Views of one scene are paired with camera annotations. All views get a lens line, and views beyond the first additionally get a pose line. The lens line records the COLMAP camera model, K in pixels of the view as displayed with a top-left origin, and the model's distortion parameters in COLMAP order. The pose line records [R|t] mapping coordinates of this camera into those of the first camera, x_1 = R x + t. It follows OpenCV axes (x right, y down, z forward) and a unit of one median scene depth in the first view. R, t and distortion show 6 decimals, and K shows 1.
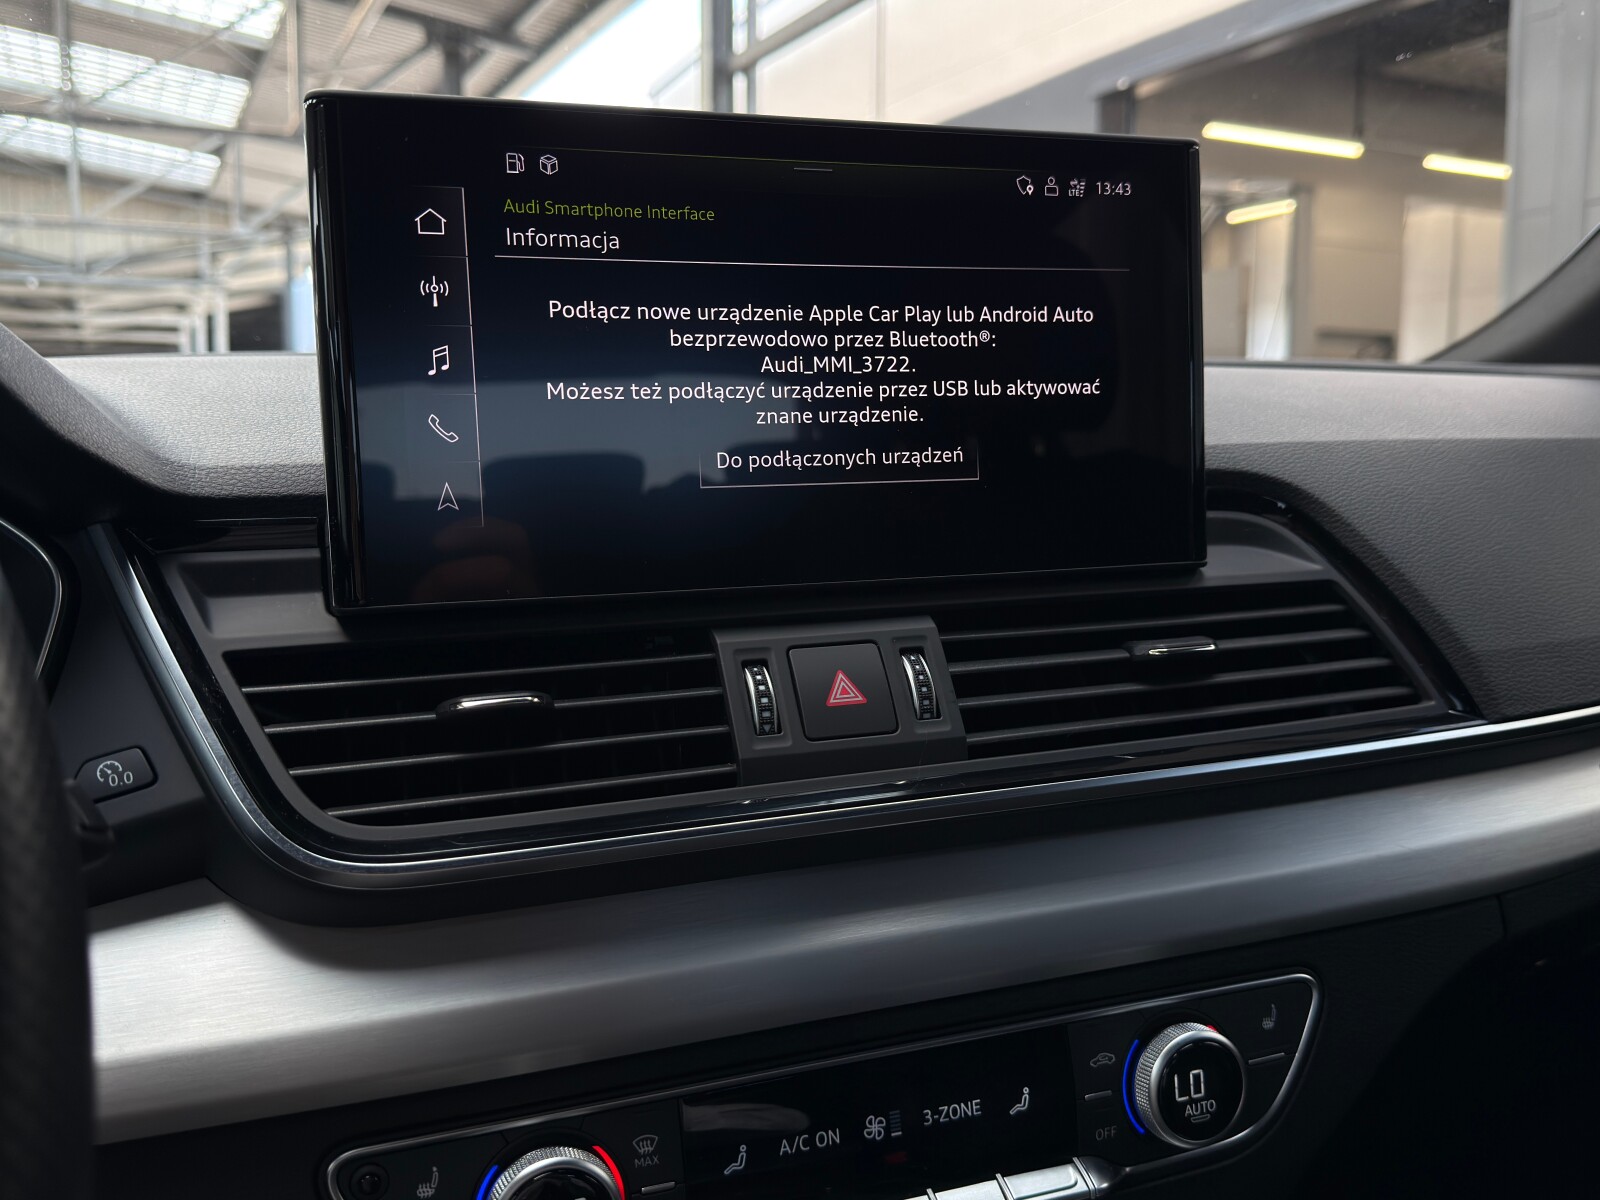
lens RADIAL K [[1460.6, 0, 800.0], [0, 1460.6, 600.0], [0, 0, 1]] dist [0.158477, -0.379190]
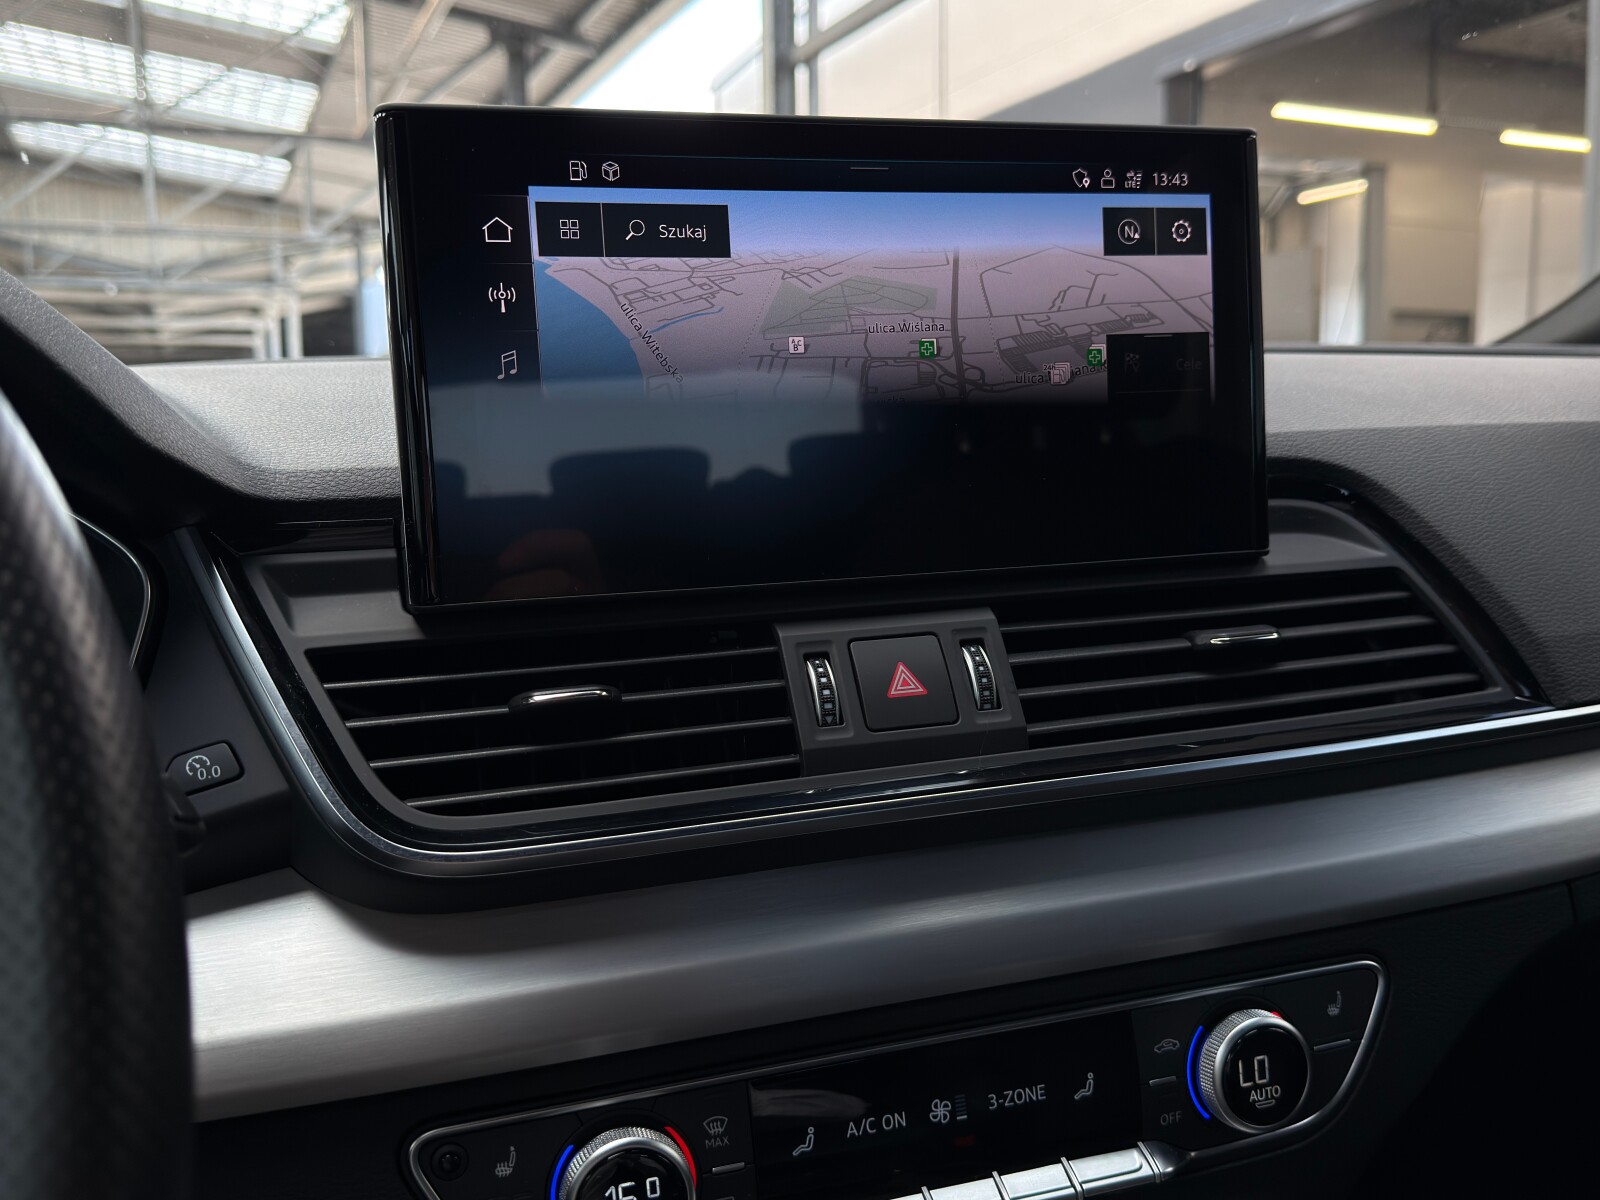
lens RADIAL K [[1461.9, 0, 802.7], [0, 1461.9, 602.2], [0, 0, 1]] dist [0.167982, -0.400115]
pose [[0.998961, -0.010836, -0.044266, 0.004718], [0.011137, 0.999916, 0.006567, -0.000971], [0.044191, -0.007053, 0.998998, -0.018601]]
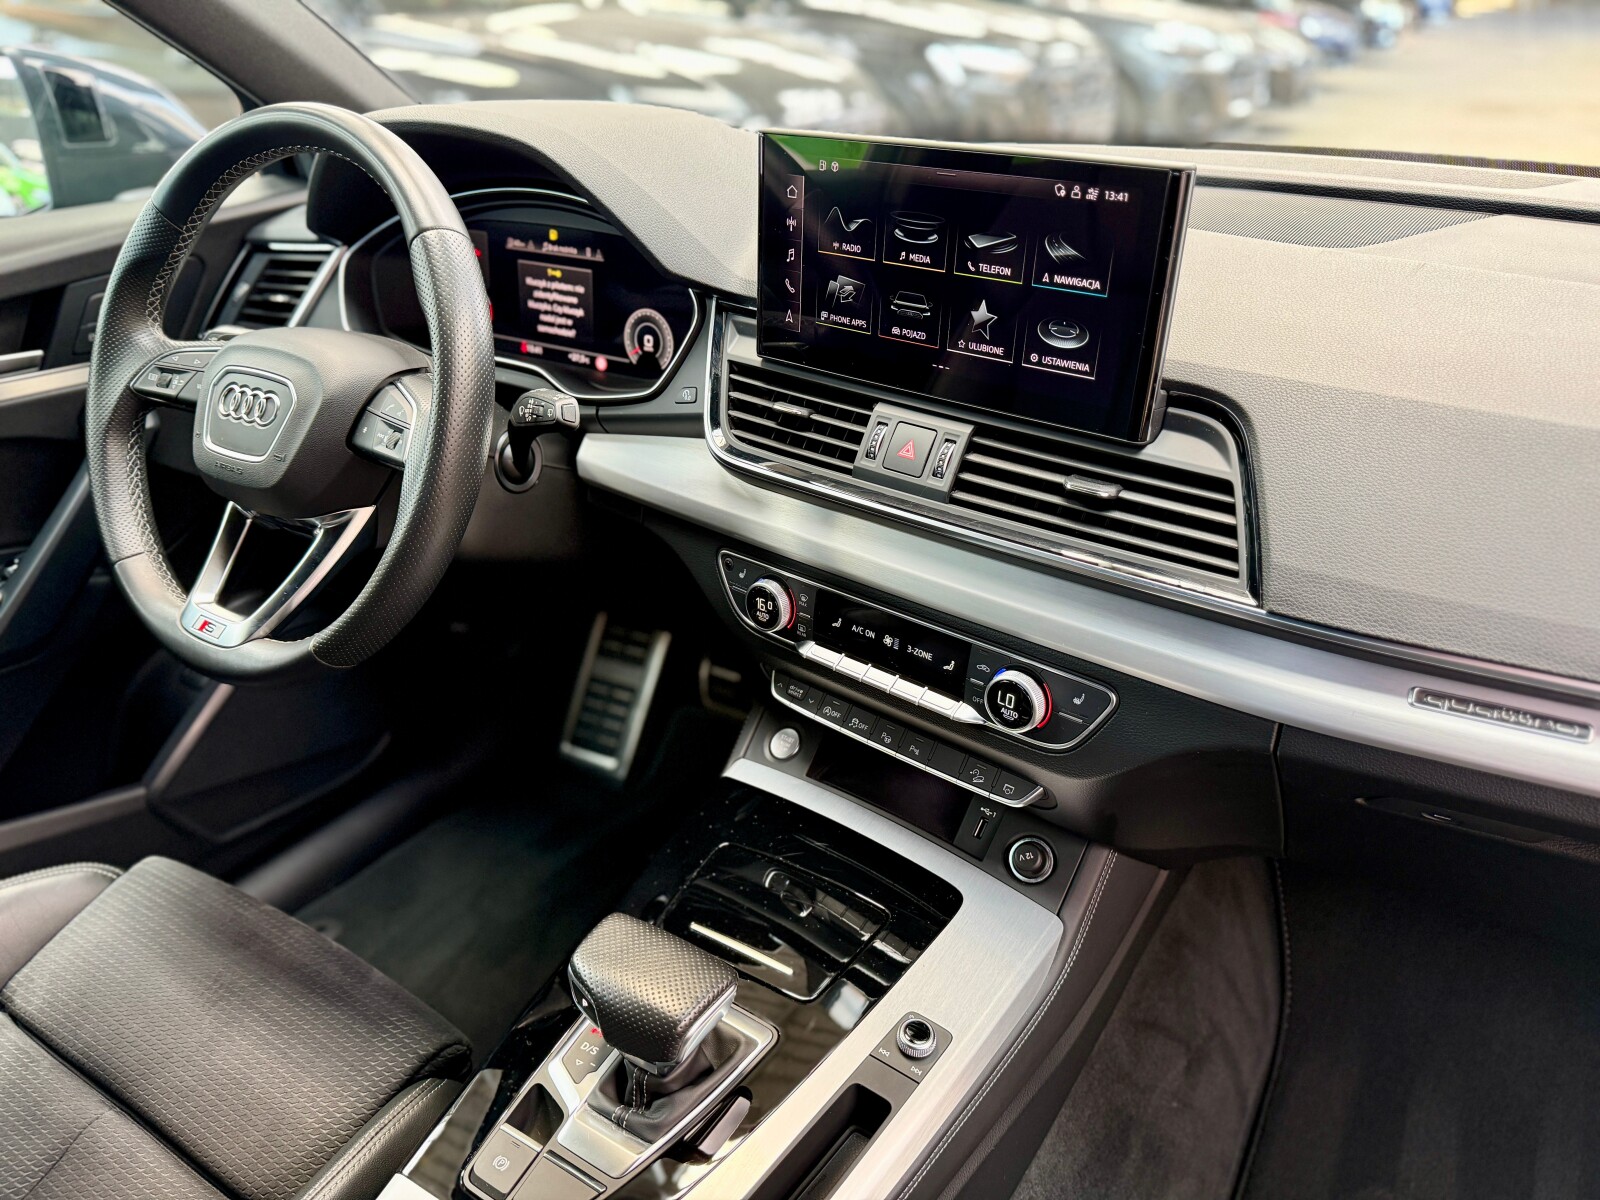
lens RADIAL K [[1117.4, 0, 796.8], [0, 1117.4, 607.5], [0, 0, 1]] dist [0.147138, -0.282951]
pose [[0.492222, 0.428306, -0.757807, 1.195373], [-0.097677, 0.892251, 0.440848, -0.404045], [0.864972, -0.142975, 0.481021, 0.072421]]
